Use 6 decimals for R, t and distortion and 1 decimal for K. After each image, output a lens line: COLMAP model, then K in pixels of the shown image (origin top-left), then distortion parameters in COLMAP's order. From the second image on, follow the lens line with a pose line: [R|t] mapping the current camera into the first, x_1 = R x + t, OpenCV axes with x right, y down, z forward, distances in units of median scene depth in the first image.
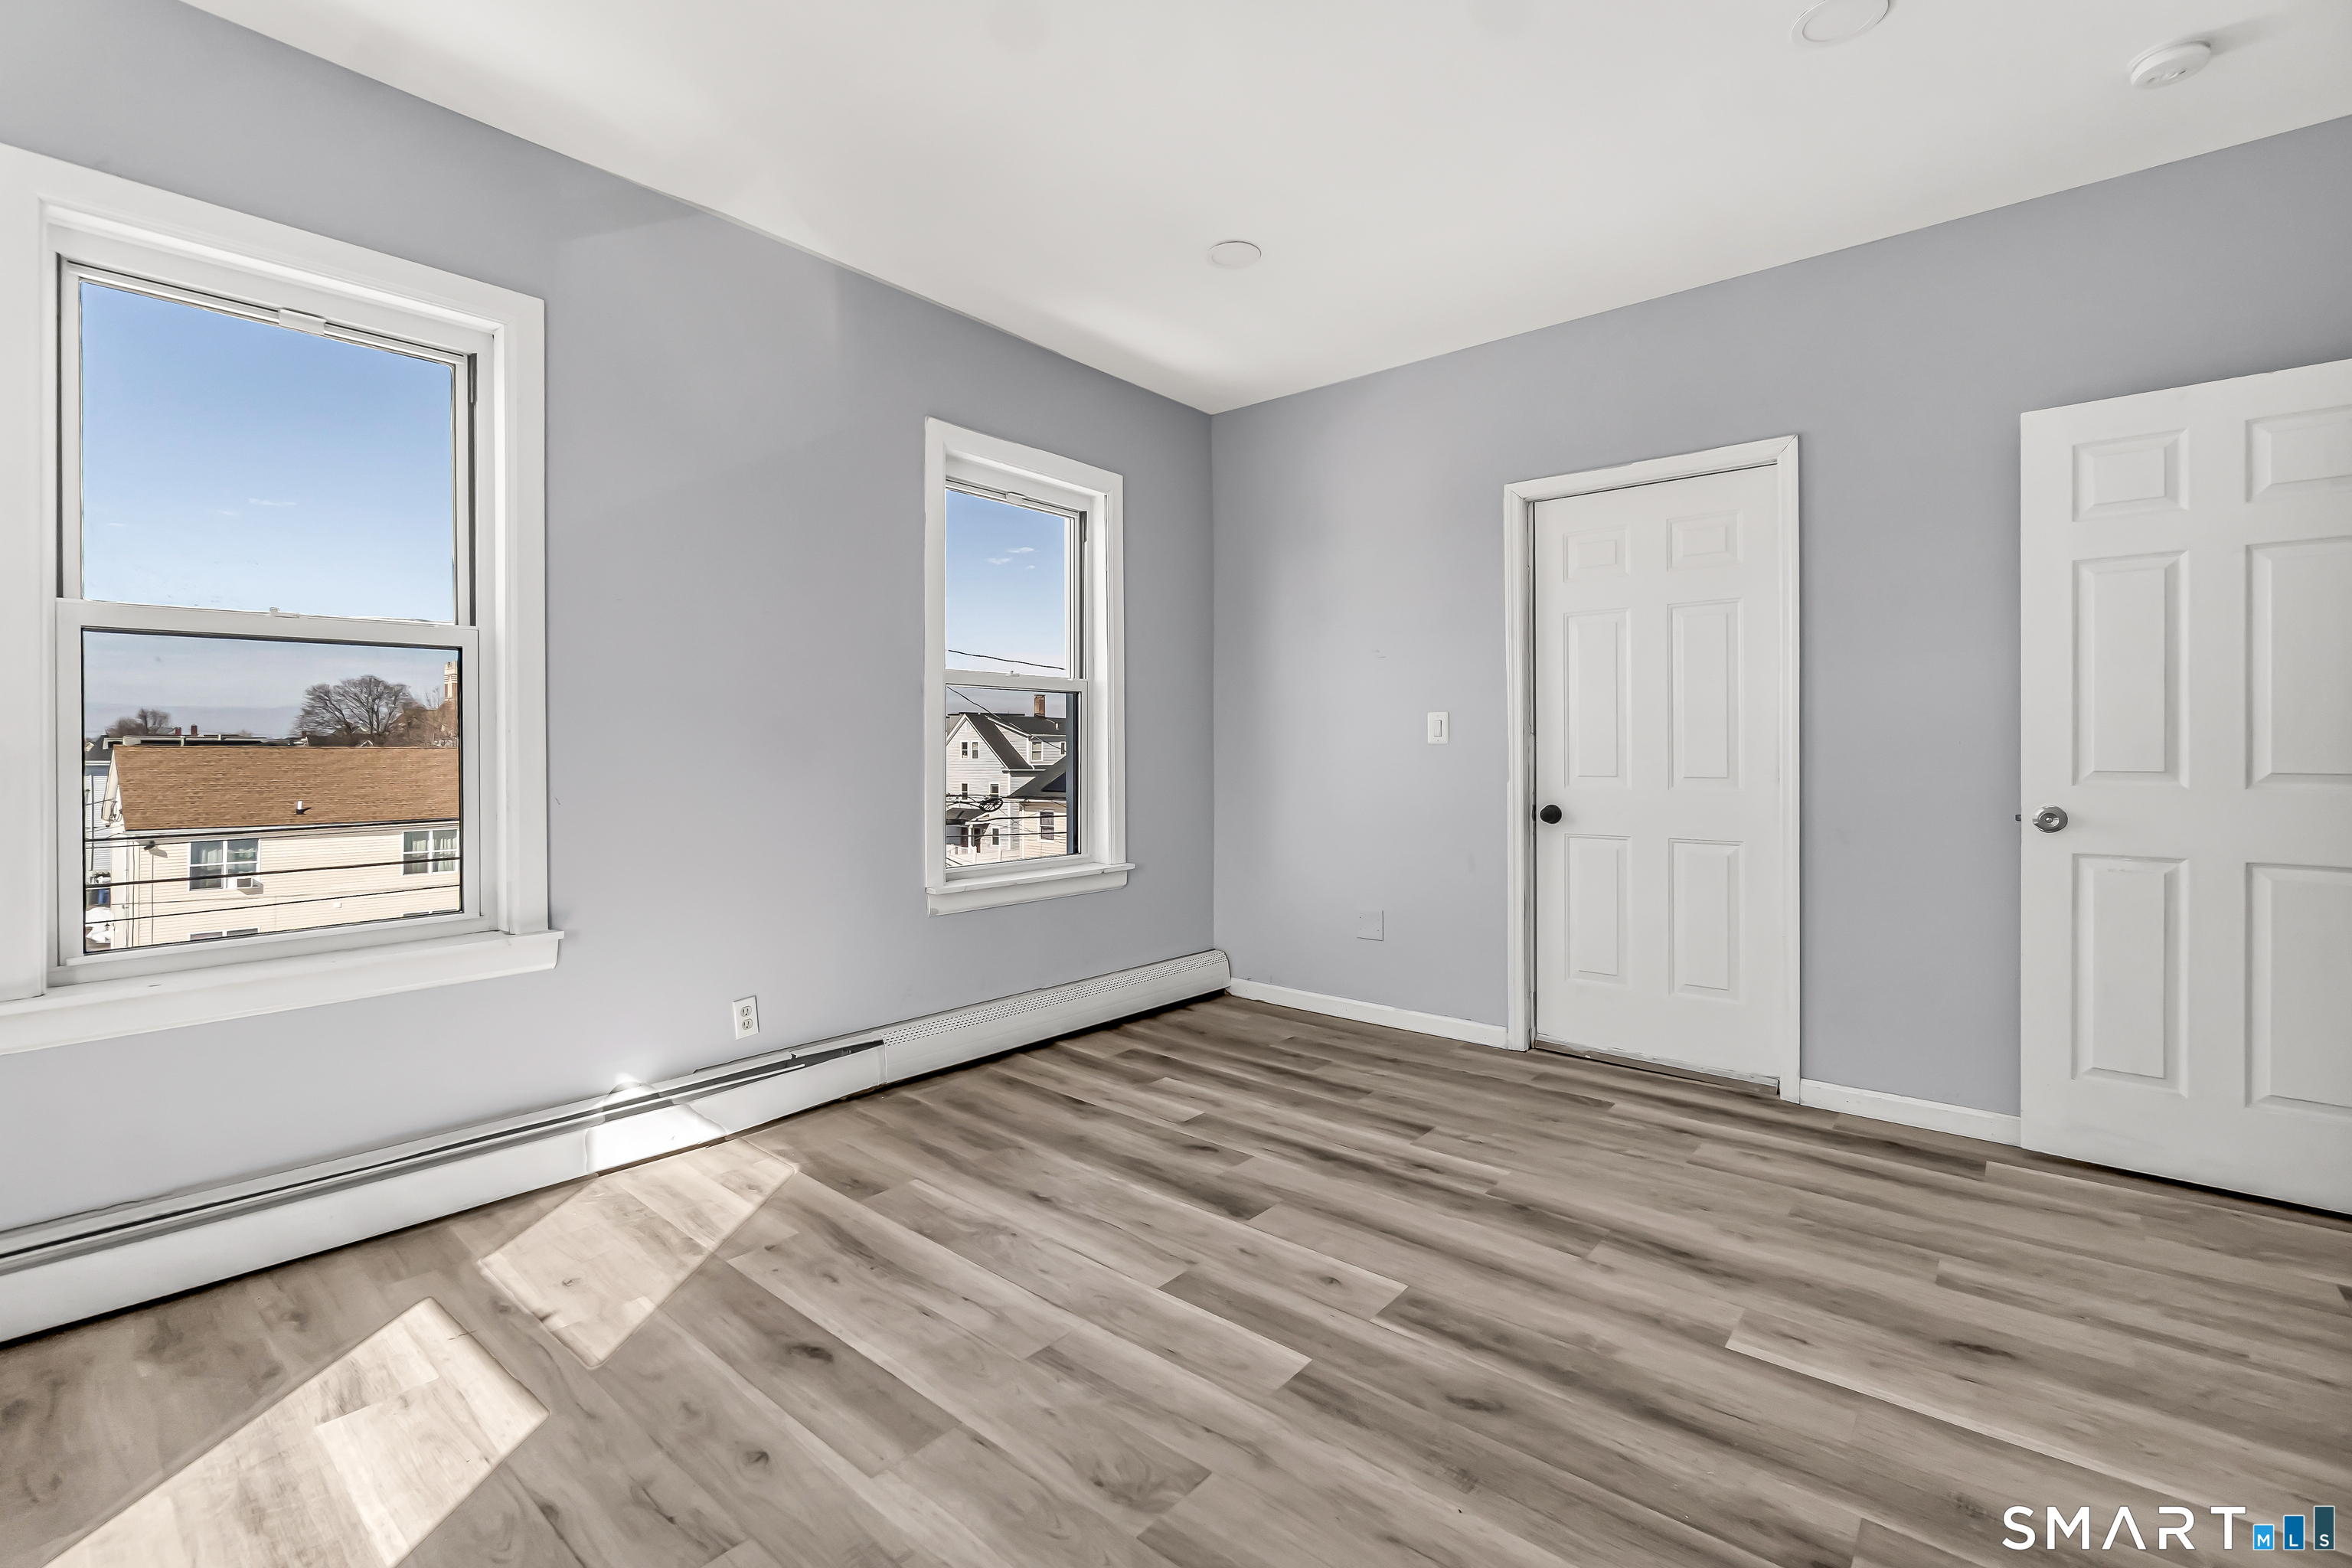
lens RADIAL K [[1021.5, 0, 1165.3], [0, 1021.5, 761.1], [0, 0, 1]] dist [0.000701, 0.000313]
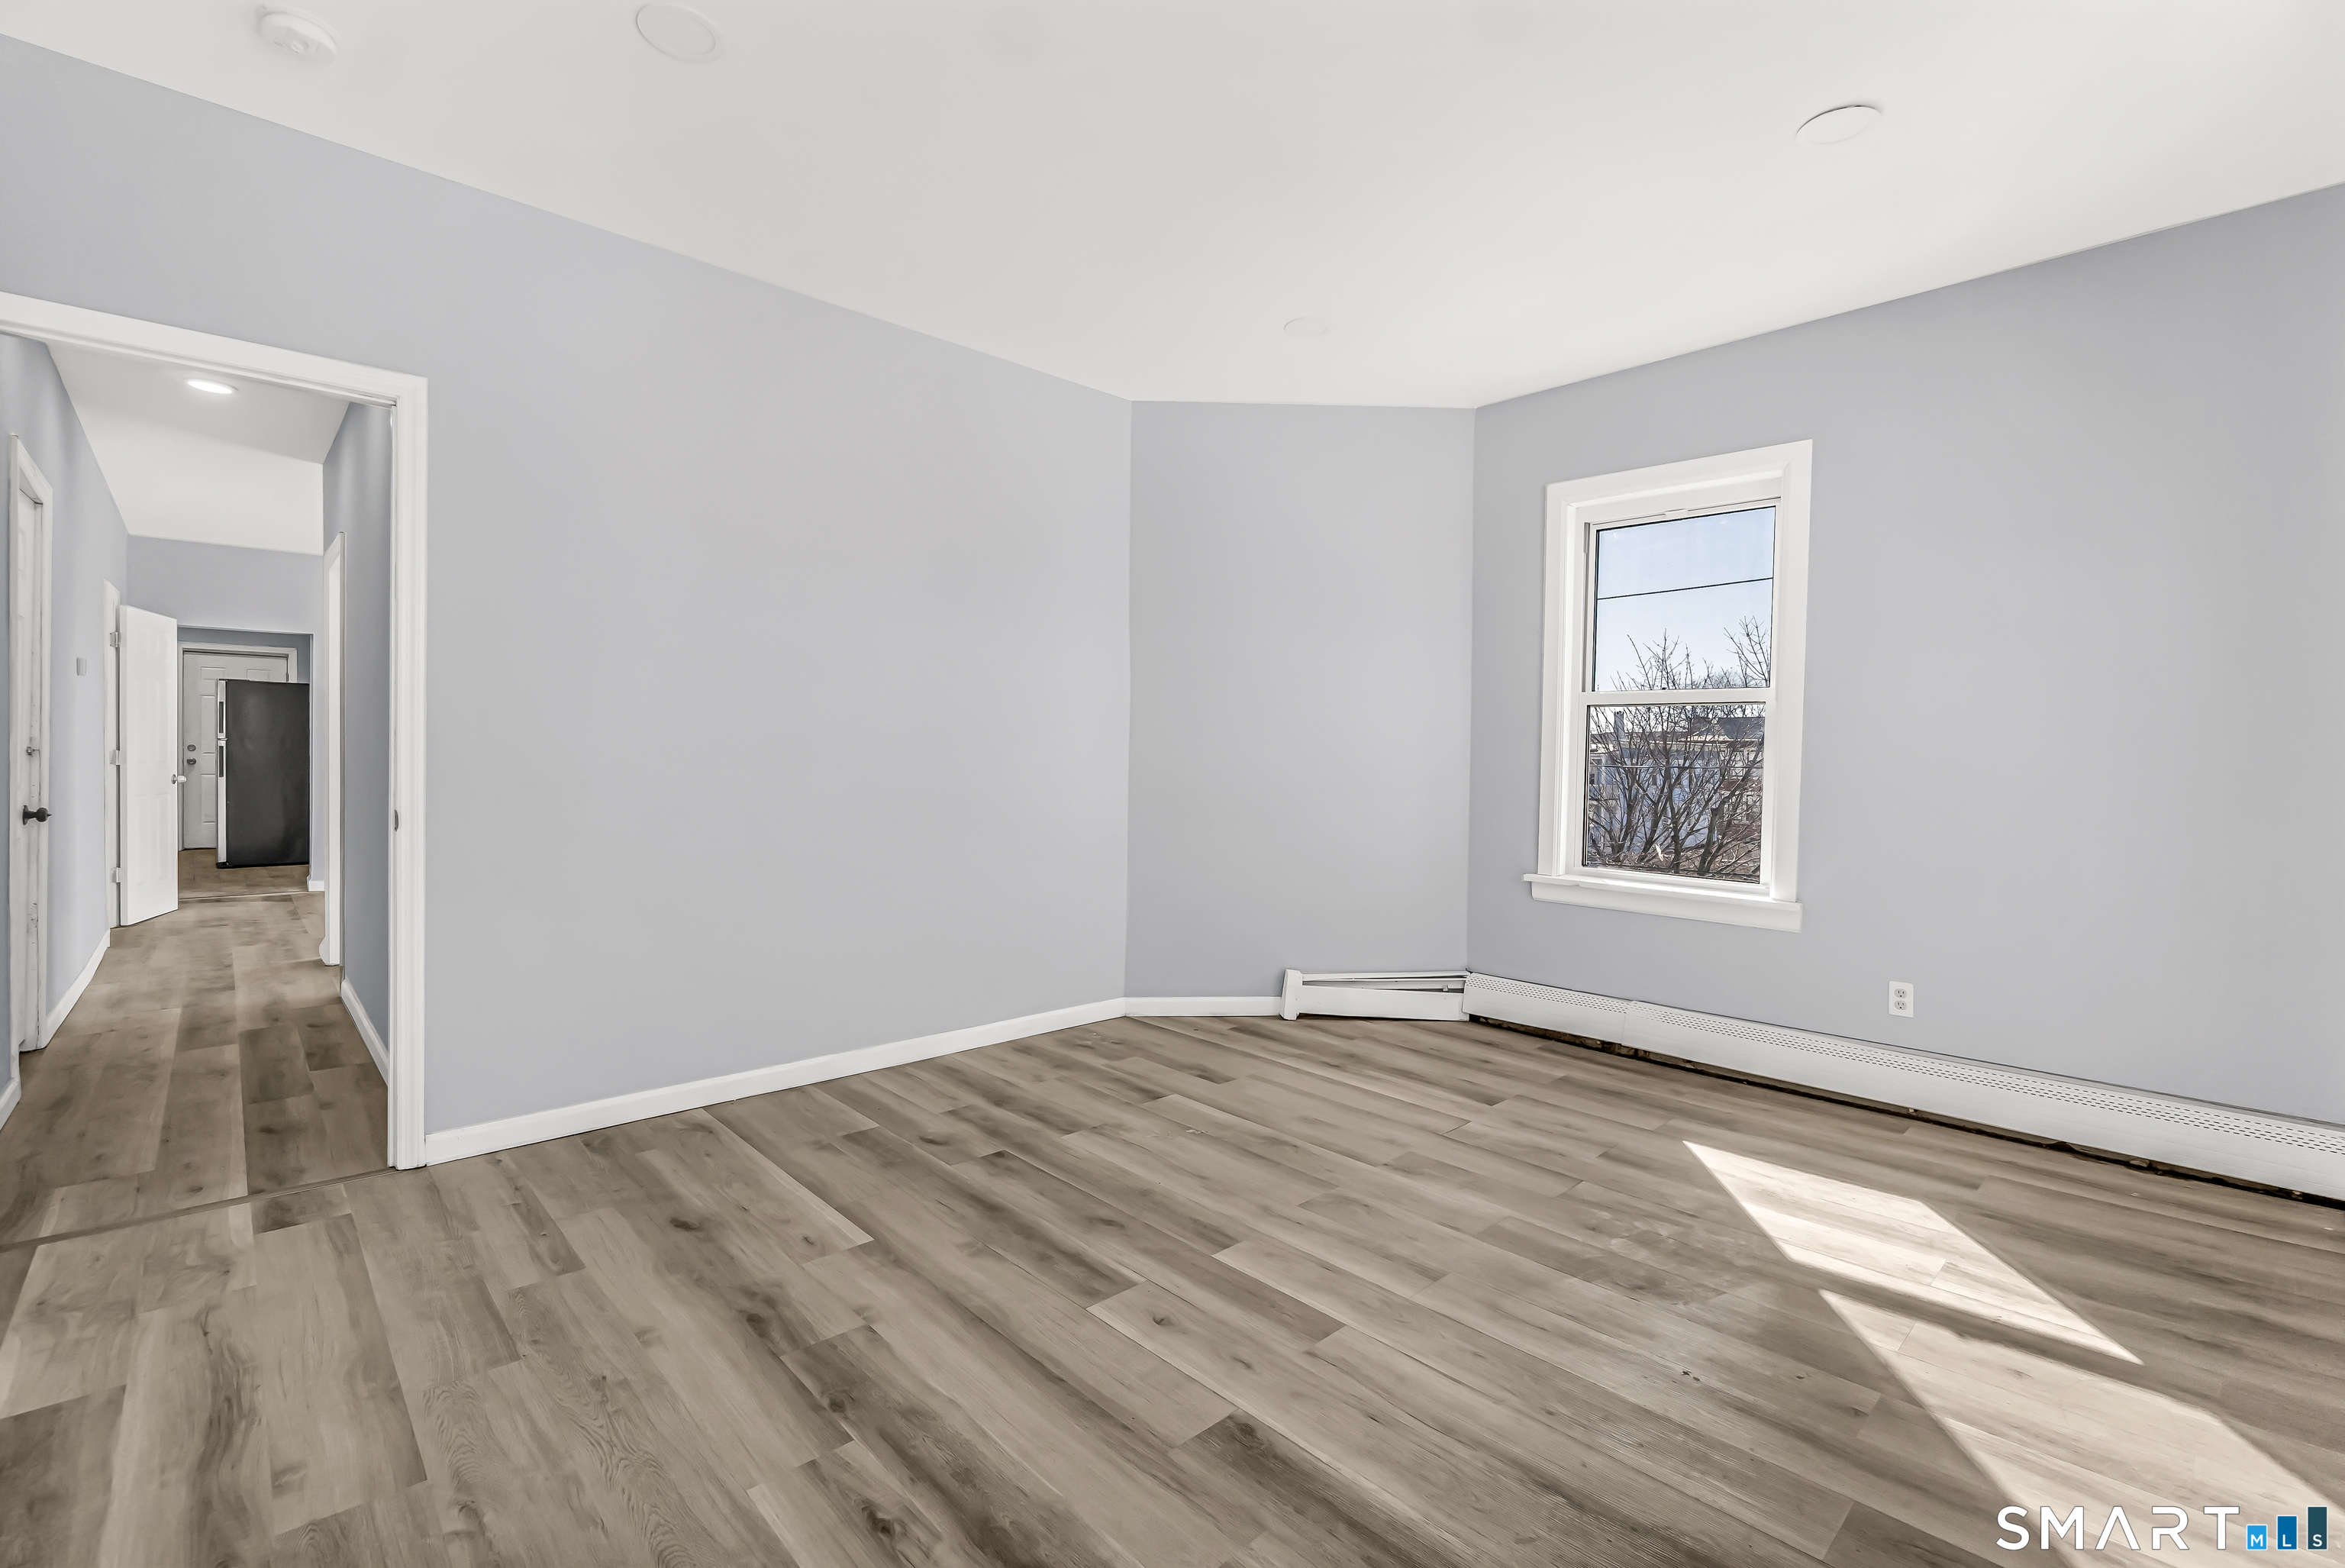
lens RADIAL K [[1018.5, 0, 1161.8], [0, 1018.5, 761.2], [0, 0, 1]] dist [0.000701, 0.000313]
pose [[-0.993079, -0.014185, 0.116587, 0.062479], [-0.013261, 0.999874, 0.008703, -0.019309], [-0.116696, 0.007096, -0.993142, 2.038407]]
